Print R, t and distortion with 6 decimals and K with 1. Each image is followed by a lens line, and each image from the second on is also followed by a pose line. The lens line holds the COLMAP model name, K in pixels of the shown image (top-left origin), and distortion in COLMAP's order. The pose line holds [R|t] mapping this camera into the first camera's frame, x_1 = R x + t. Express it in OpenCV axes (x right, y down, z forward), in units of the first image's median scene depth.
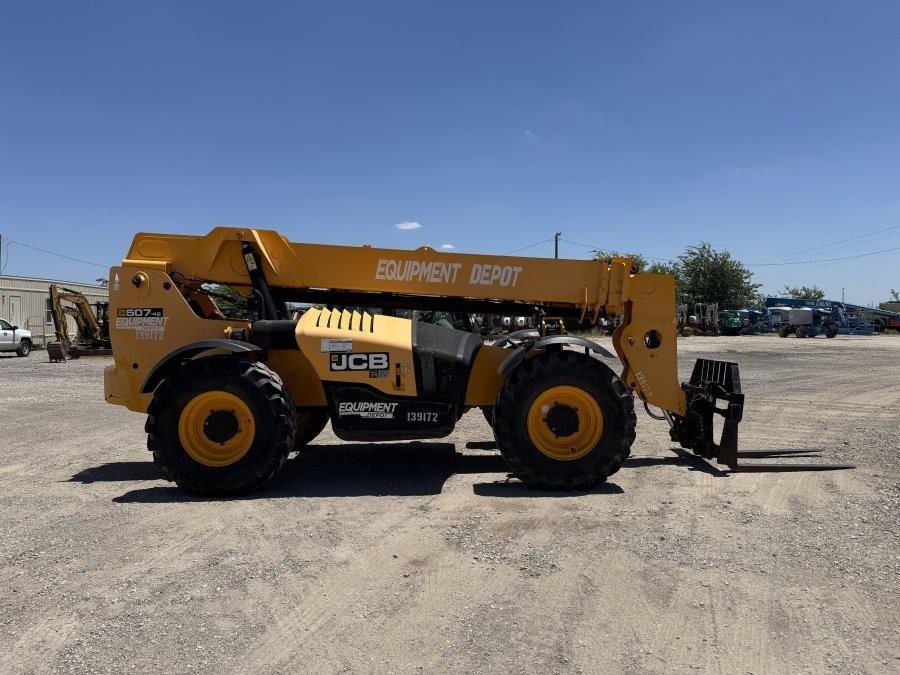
lens RADIAL K [[627.9, 0, 447.5], [0, 627.9, 334.7], [0, 0, 1]] dist [0.100798, -0.155446]
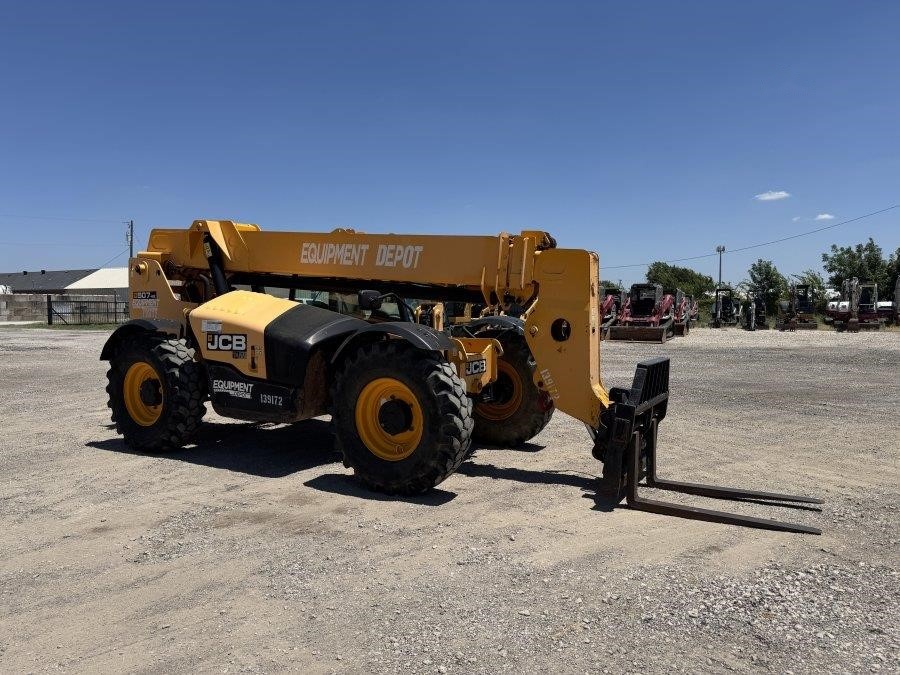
lens RADIAL K [[627.9, 0, 447.5], [0, 627.9, 334.7], [0, 0, 1]] dist [0.100798, -0.155446]
pose [[0.865837, 0.033783, -0.499184, 0.704287], [-0.019140, 0.999224, 0.034425, -0.013513], [0.499959, -0.020252, 0.865812, 0.264832]]
